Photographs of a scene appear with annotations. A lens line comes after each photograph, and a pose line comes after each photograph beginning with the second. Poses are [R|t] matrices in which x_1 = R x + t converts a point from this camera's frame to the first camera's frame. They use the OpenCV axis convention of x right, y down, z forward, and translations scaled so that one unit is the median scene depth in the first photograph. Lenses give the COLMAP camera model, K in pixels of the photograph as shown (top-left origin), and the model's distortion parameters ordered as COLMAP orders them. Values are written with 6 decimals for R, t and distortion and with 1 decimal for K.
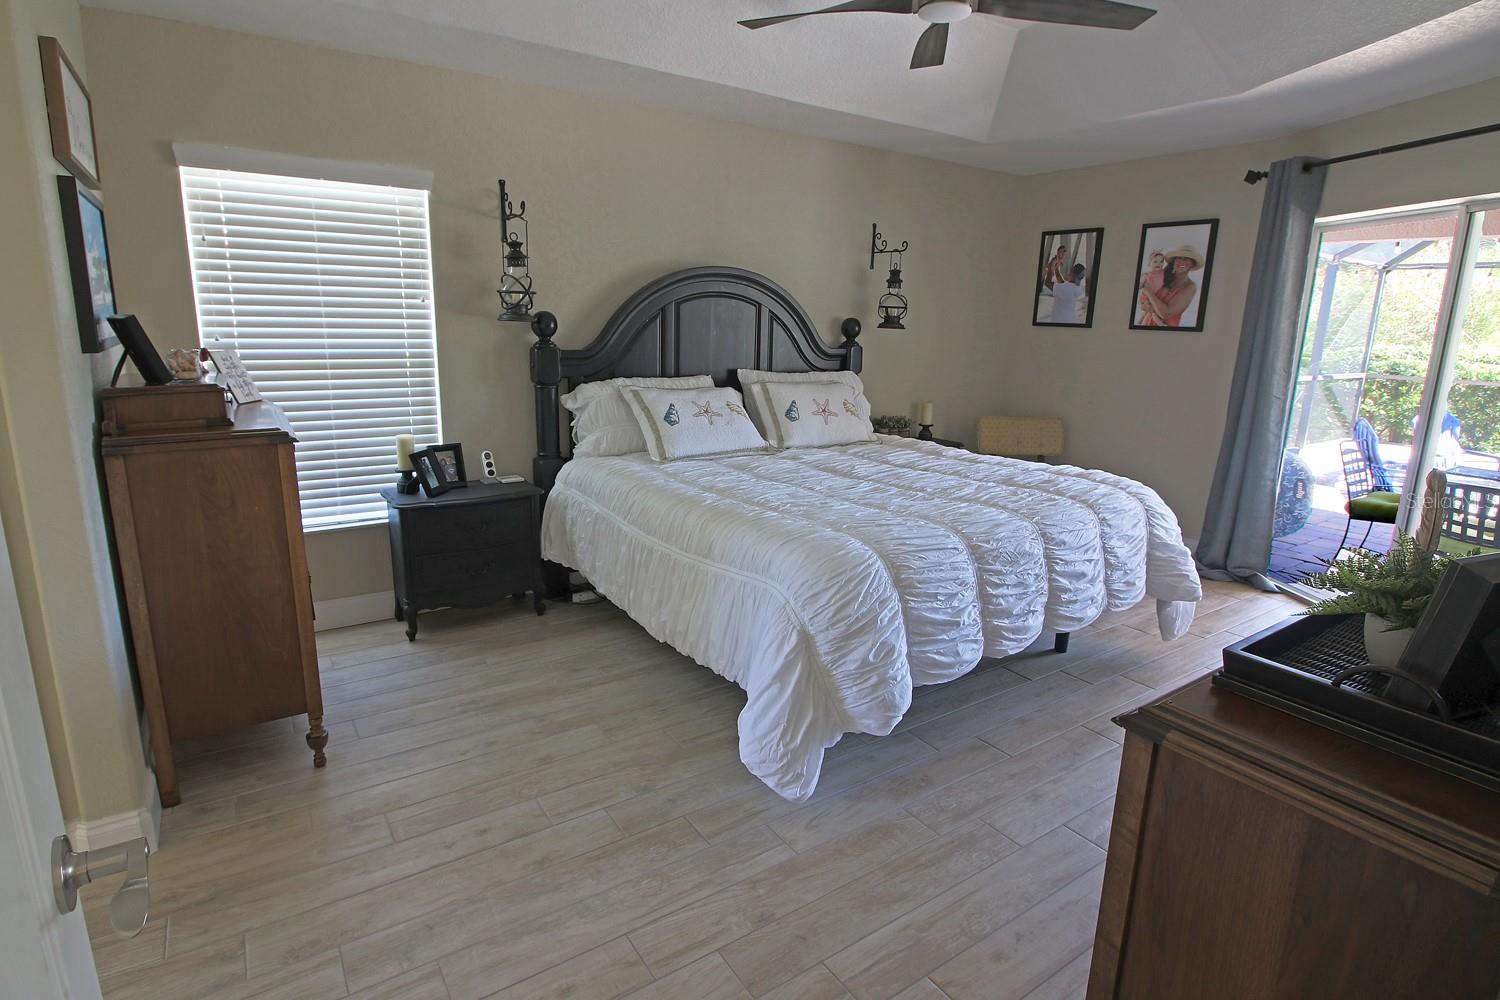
lens RADIAL K [[770.2, 0, 744.5], [0, 770.2, 500.0], [0, 0, 1]] dist [-0.003507, -0.012187]
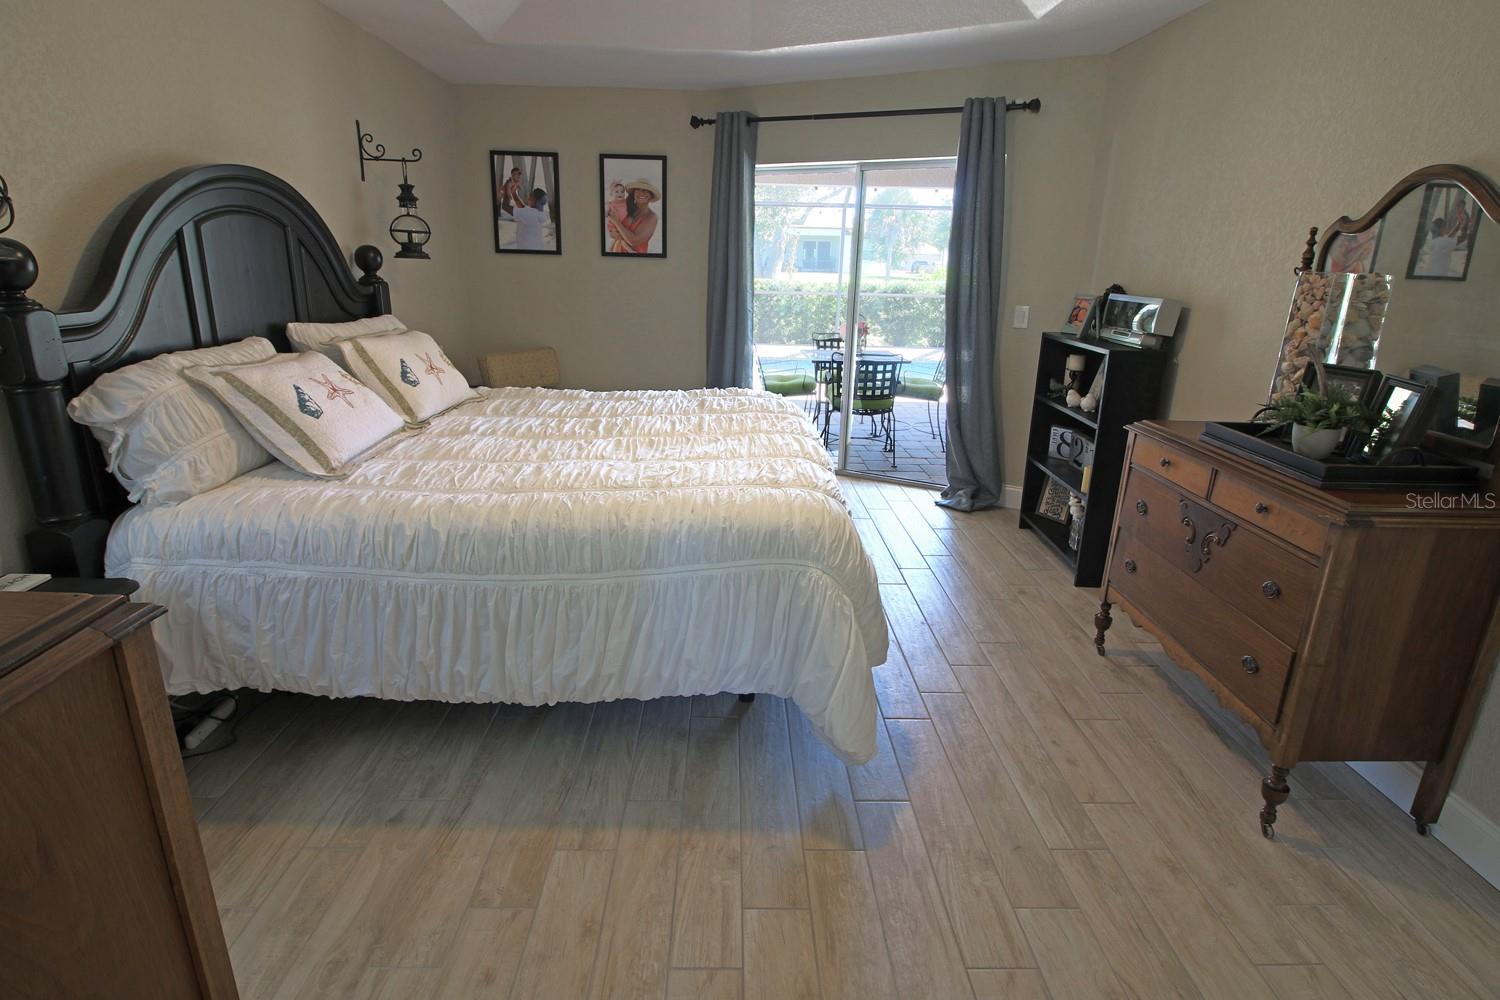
lens RADIAL K [[770.2, 0, 748.5], [0, 770.2, 492.7], [0, 0, 1]] dist [-0.003507, -0.012187]
pose [[0.540829, -0.255006, 0.801546, -0.337136], [0.184819, 0.965675, 0.182518, -0.067981], [-0.820576, 0.049430, 0.569395, 0.264034]]
